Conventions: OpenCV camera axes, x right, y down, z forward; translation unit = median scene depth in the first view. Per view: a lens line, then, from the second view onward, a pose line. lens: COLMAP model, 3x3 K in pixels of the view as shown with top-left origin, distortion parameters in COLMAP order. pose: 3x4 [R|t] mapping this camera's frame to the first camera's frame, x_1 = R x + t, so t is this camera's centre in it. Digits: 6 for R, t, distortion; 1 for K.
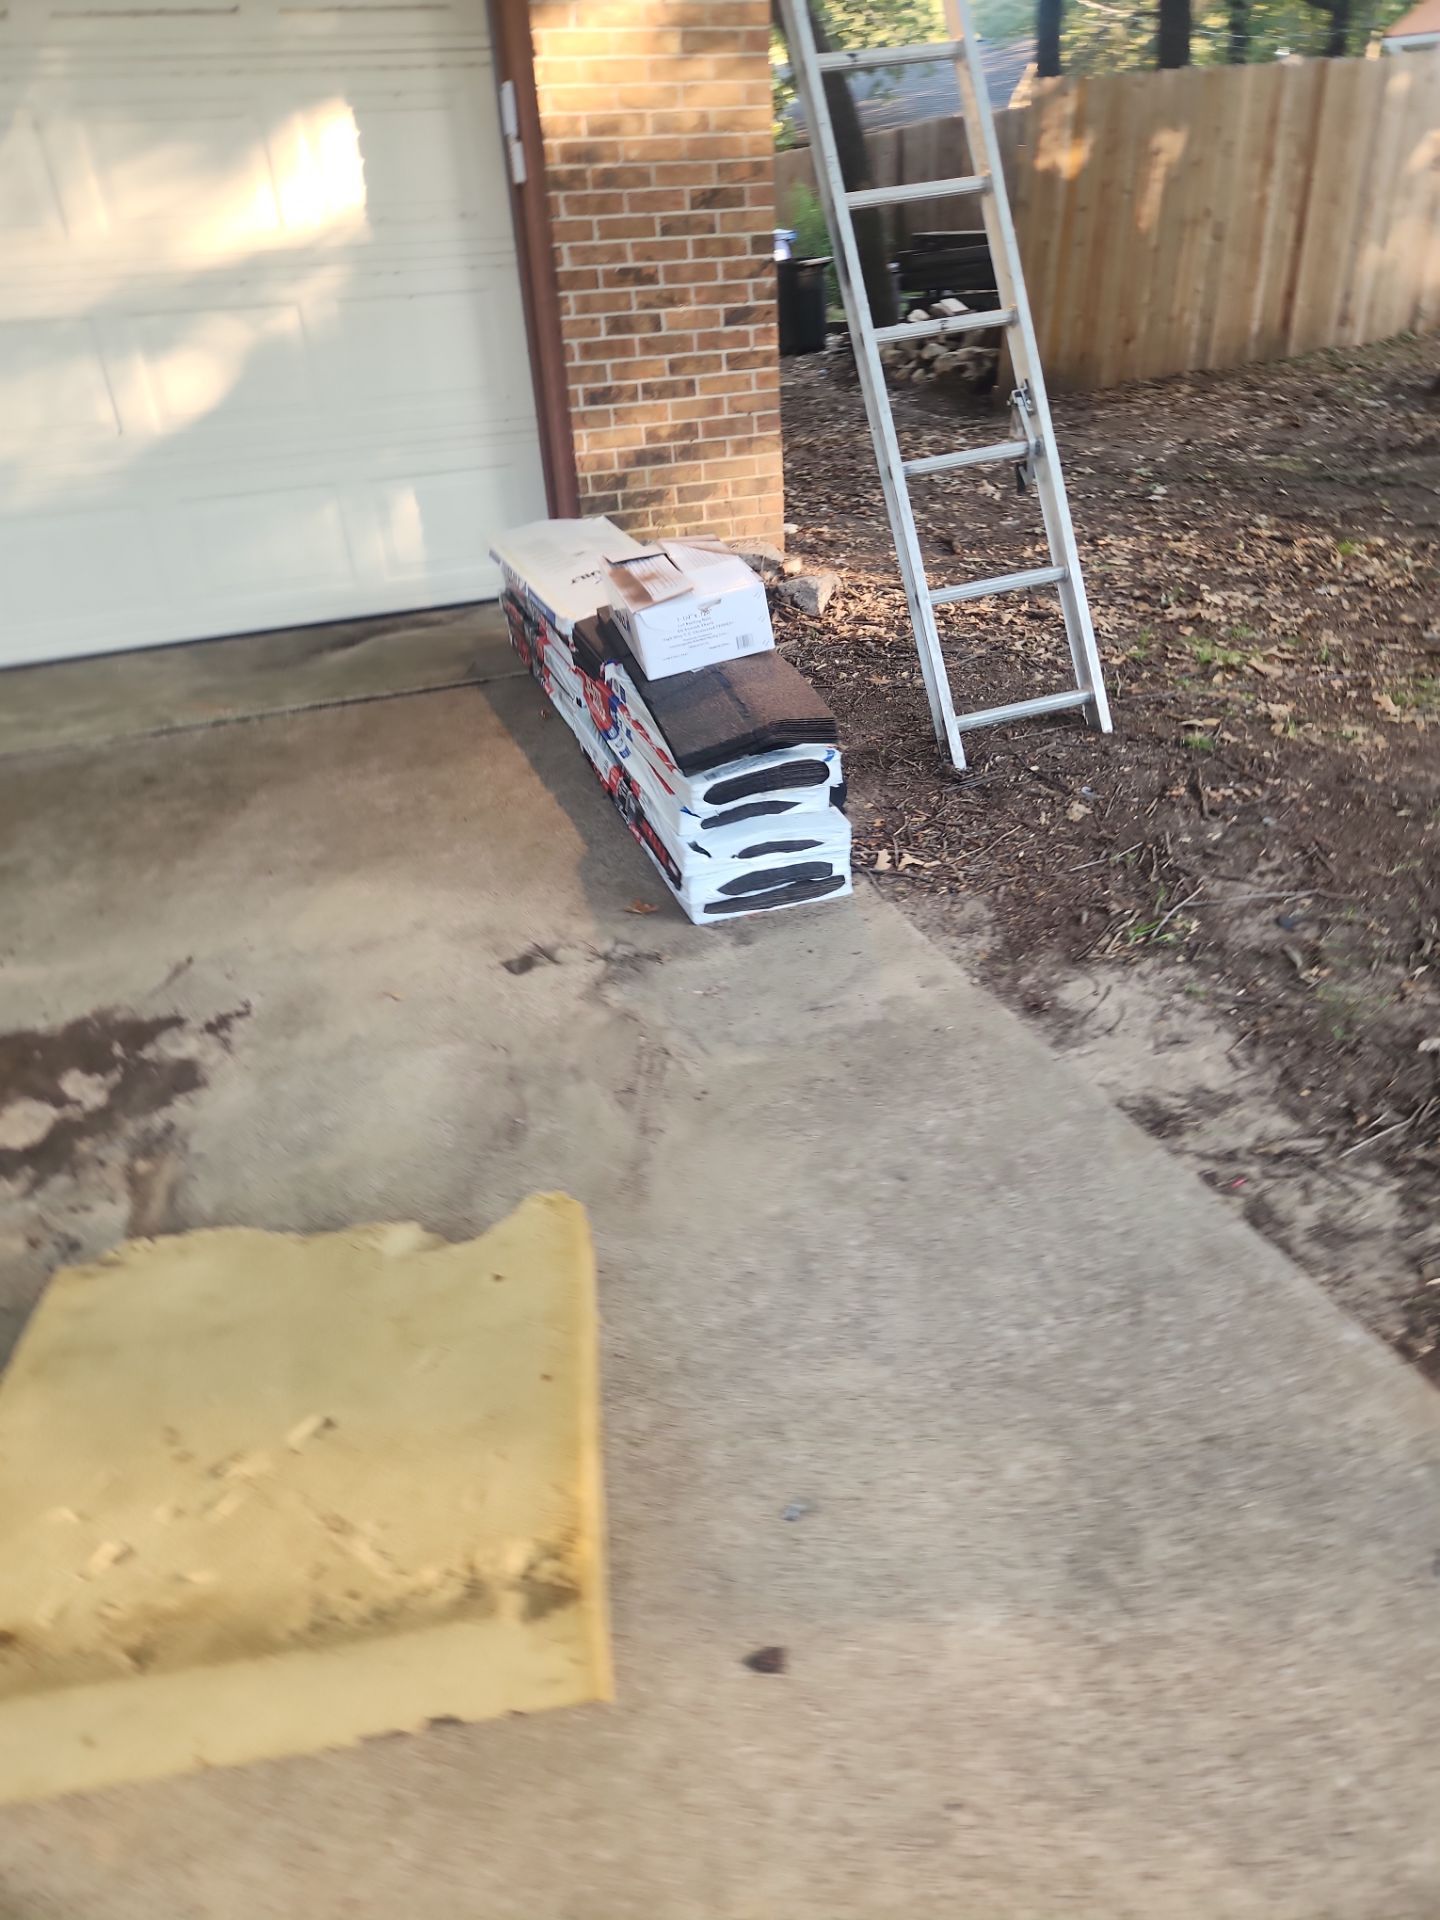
lens RADIAL K [[1317.7, 0, 735.8], [0, 1317.7, 919.6], [0, 0, 1]] dist [0.055941, -0.042538]
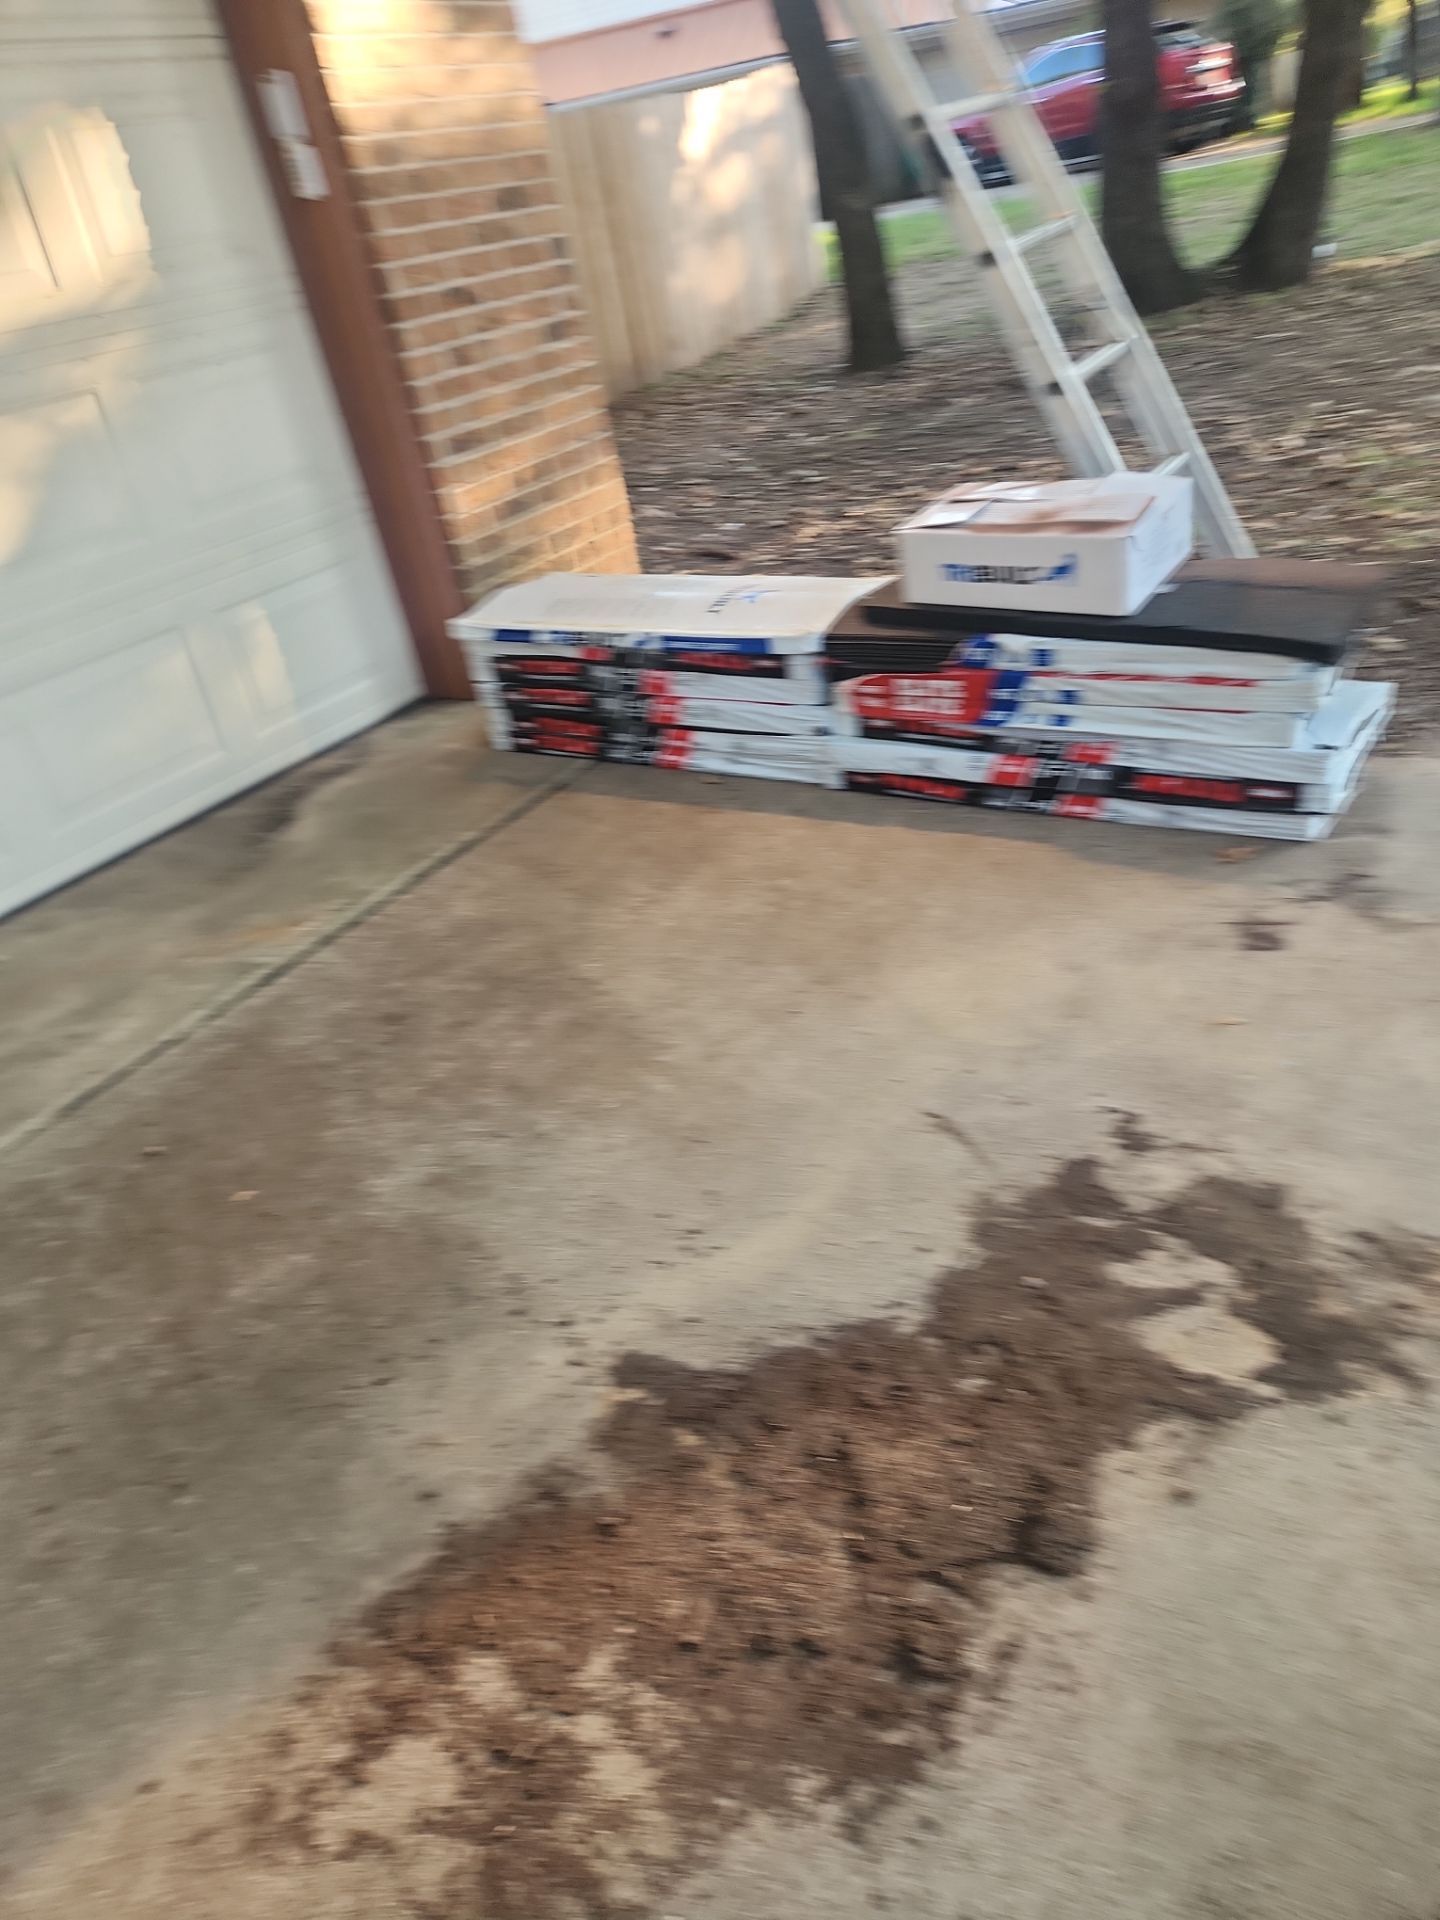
lens RADIAL K [[1332.4, 0, 711.1], [0, 1332.4, 943.2], [0, 0, 1]] dist [0.082252, -0.076680]
pose [[0.785776, -0.366091, 0.498531, -0.563786], [0.400096, 0.915525, 0.041681, -0.090694], [-0.471677, 0.166708, 0.865869, 0.279002]]
